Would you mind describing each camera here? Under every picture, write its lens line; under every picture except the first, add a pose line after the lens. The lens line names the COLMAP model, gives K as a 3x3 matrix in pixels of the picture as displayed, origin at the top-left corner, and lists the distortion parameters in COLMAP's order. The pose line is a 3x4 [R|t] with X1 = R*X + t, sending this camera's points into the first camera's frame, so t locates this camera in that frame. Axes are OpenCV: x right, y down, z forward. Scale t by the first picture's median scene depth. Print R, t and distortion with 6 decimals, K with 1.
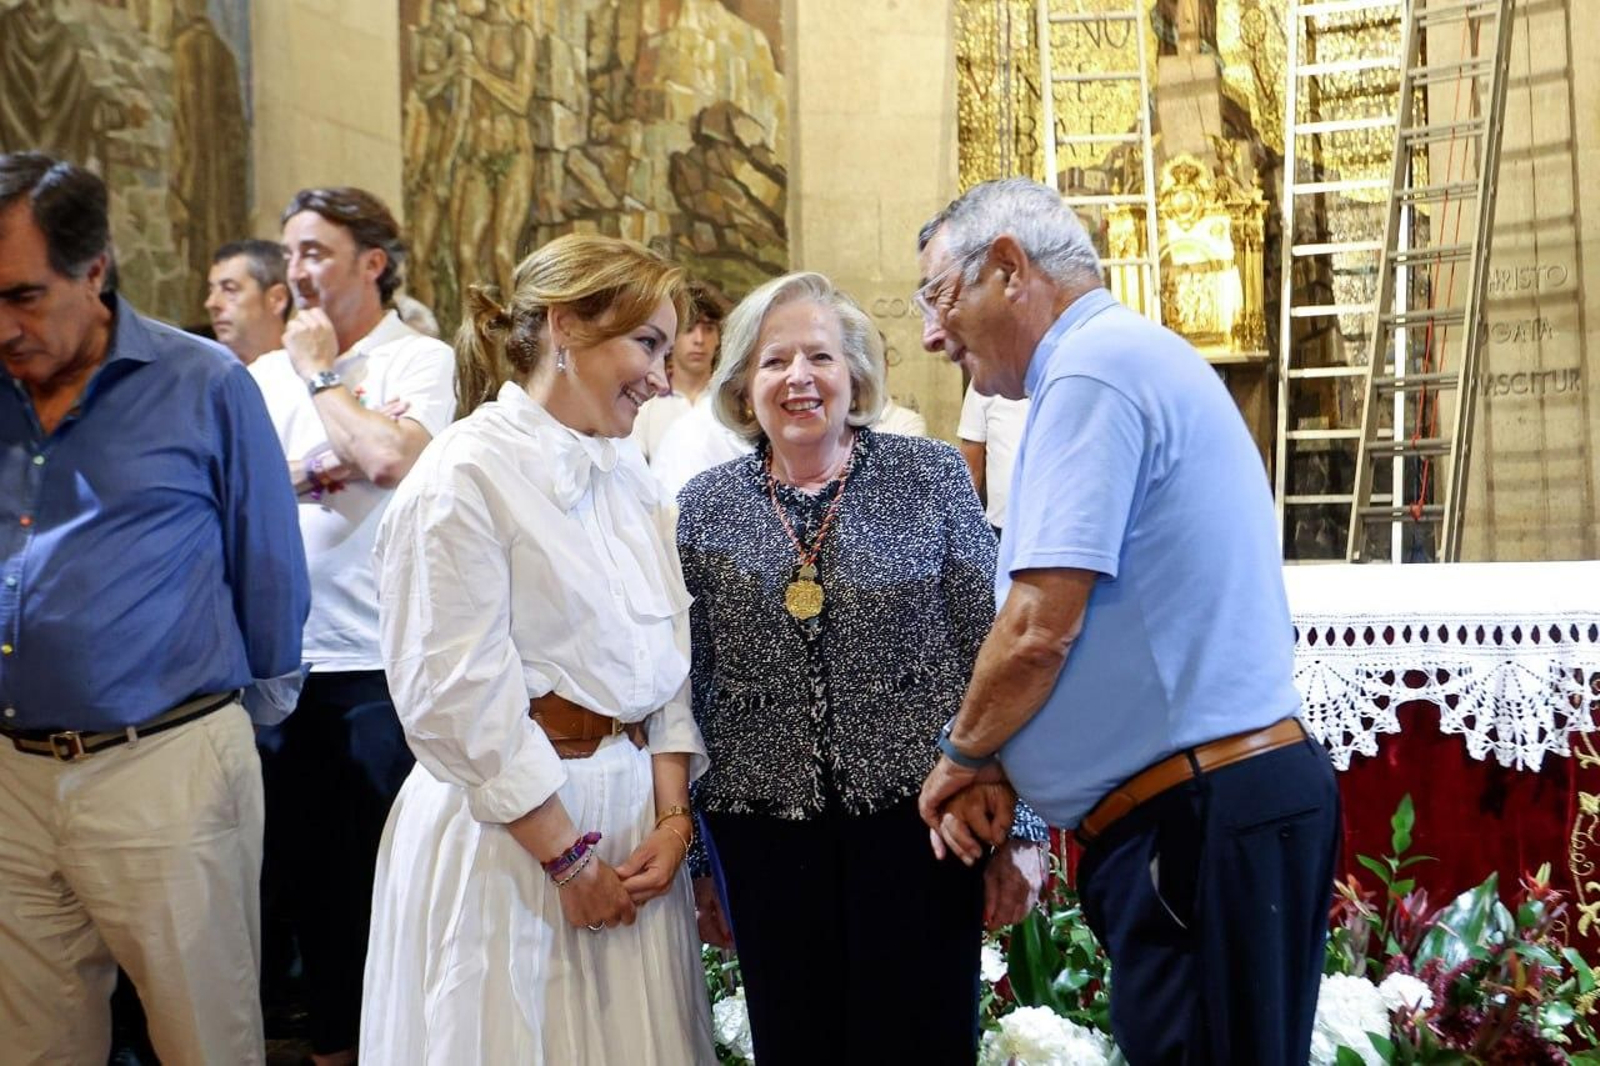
lens RADIAL K [[2057.3, 0, 819.5], [0, 2057.3, 543.7], [0, 0, 1]] dist [0.022407, 0.000000]
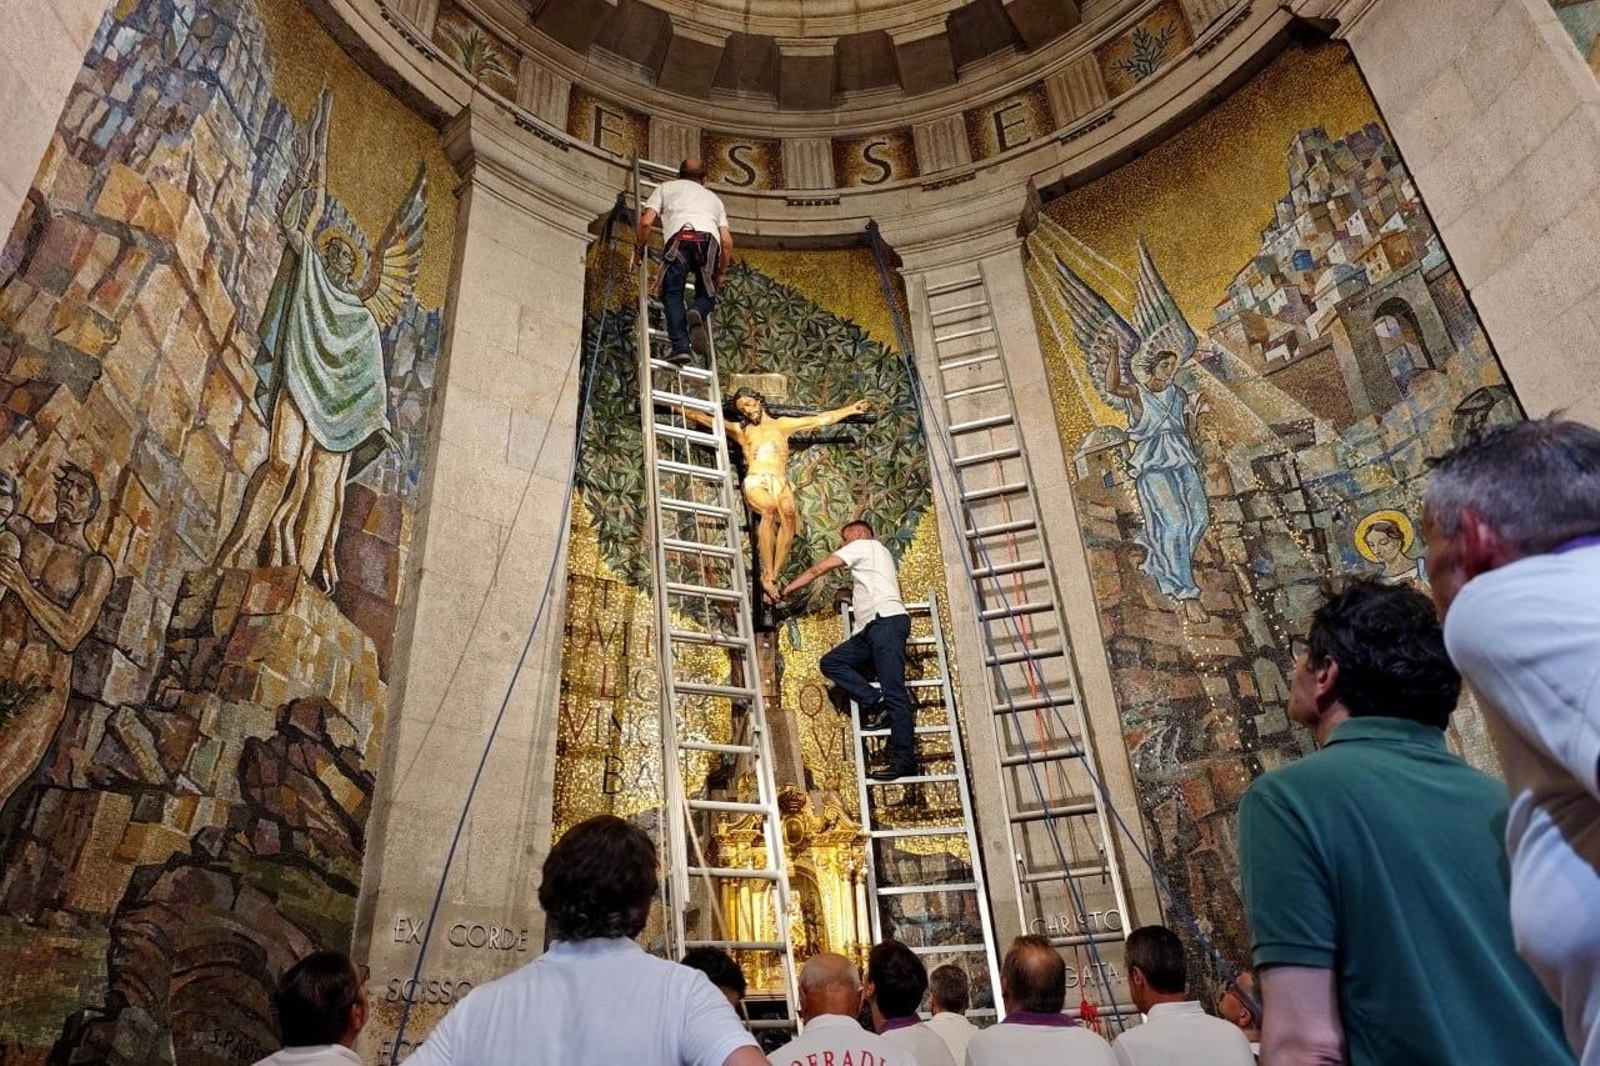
lens RADIAL K [[1097.3, 0, 792.9], [0, 1097.3, 527.0], [0, 0, 1]] dist [0.017395, -0.012002]
pose [[0.915773, 0.180674, 0.358772, -0.044067], [0.036041, 0.852583, -0.521348, -0.009819], [-0.400077, 0.490367, 0.774260, 0.494708]]
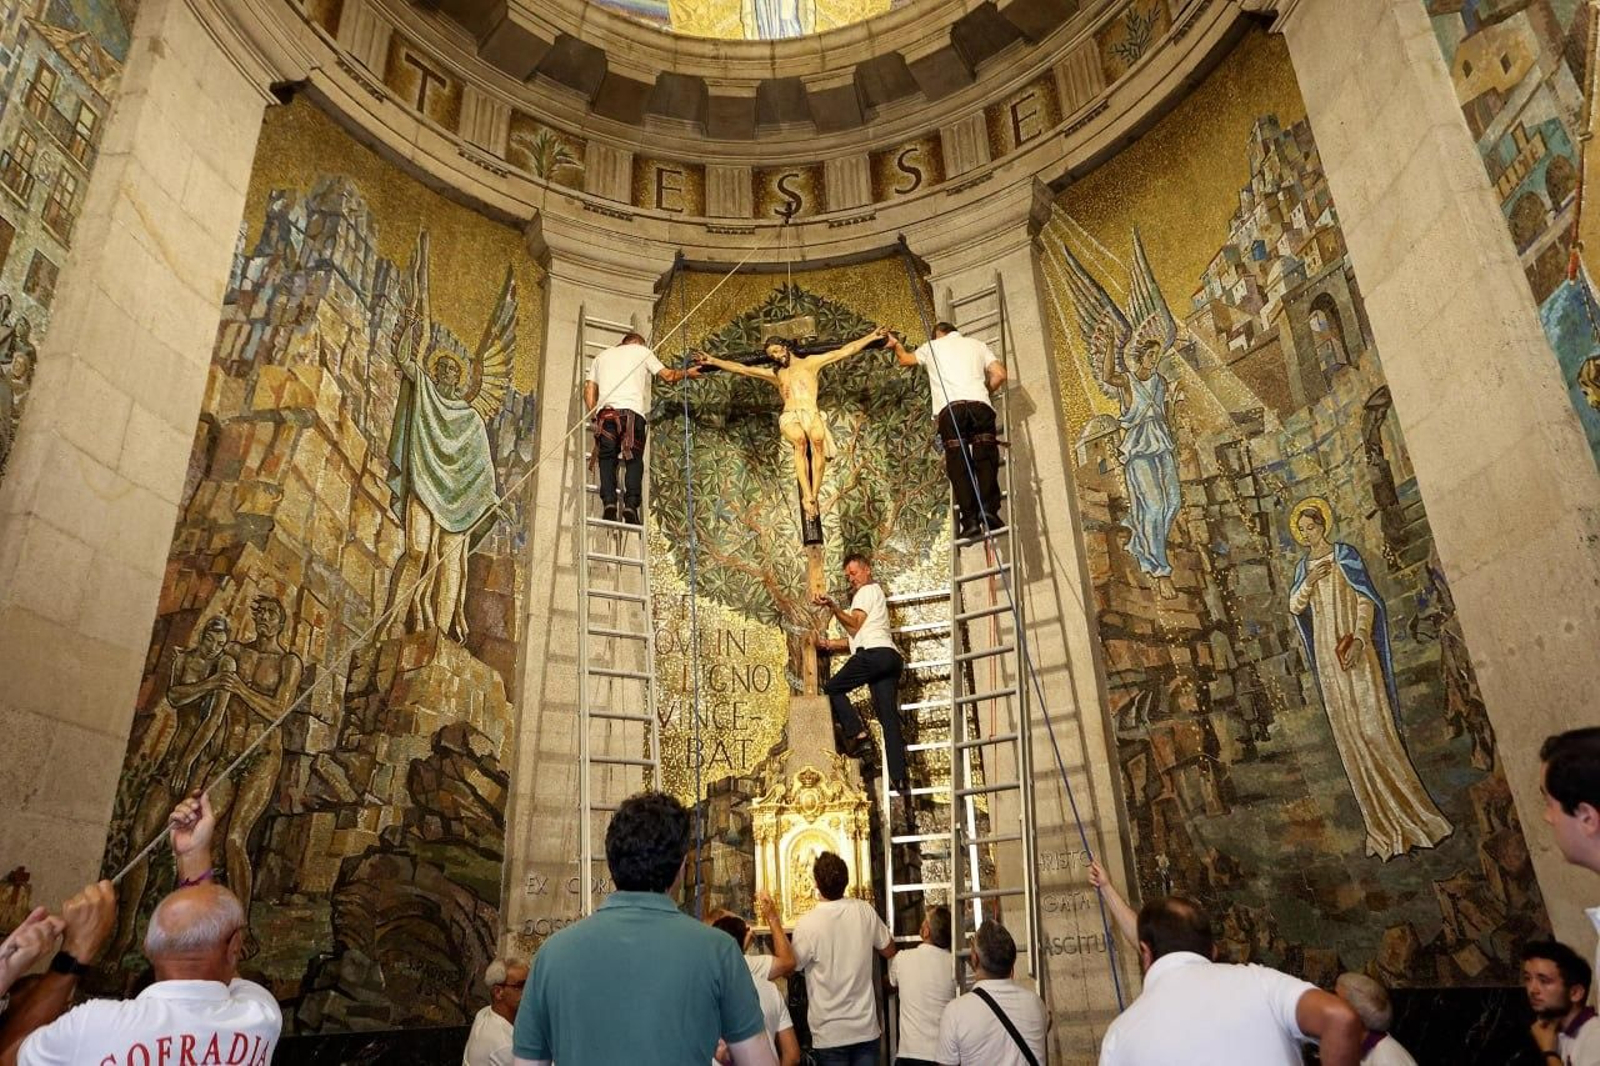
lens RADIAL K [[1077.0, 0, 812.2], [0, 1077.0, 533.0], [0, 0, 1]] dist [0.005577, 0.002186]
pose [[0.987008, 0.046097, 0.153920, 0.063929], [0.022015, 0.910129, -0.413739, -0.036072], [-0.159159, 0.411752, 0.897290, 0.306202]]
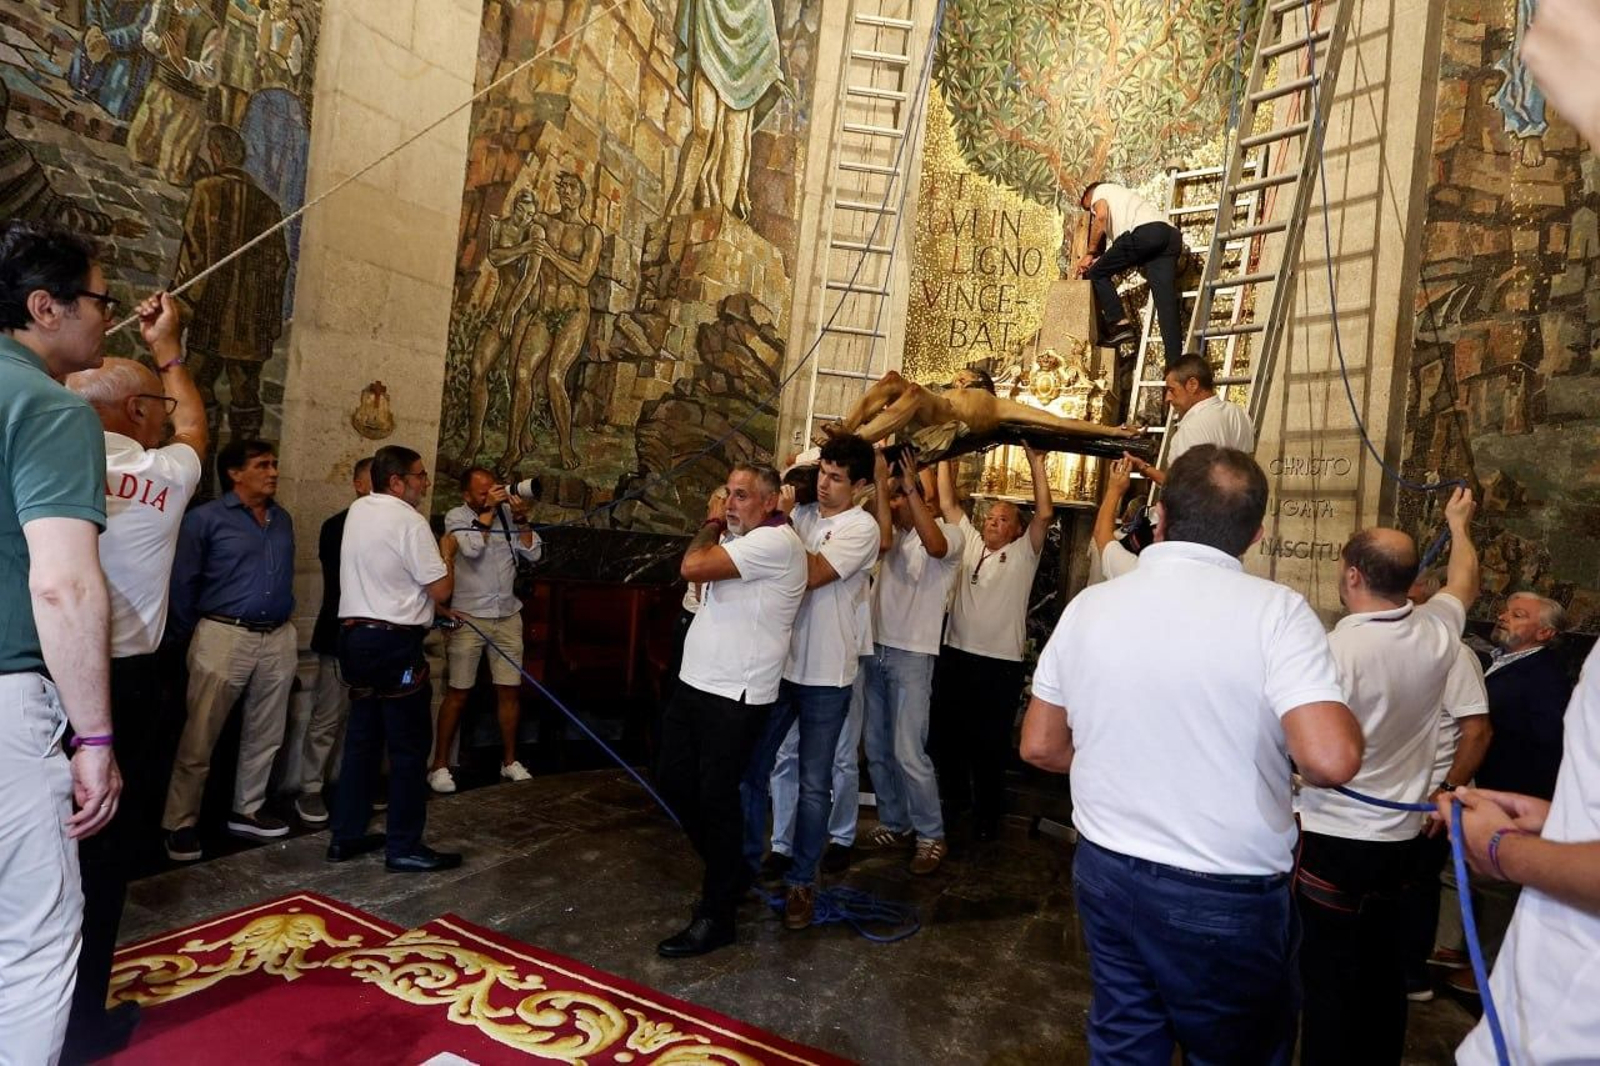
lens RADIAL K [[933.8, 0, 805.6], [0, 933.8, 545.6], [0, 0, 1]] dist [-0.018837, 0.006229]
pose [[0.966354, 0.121306, -0.226814, 0.173218], [-0.123929, 0.992287, 0.002695, -0.043534], [0.225391, 0.025504, 0.973934, 0.373801]]
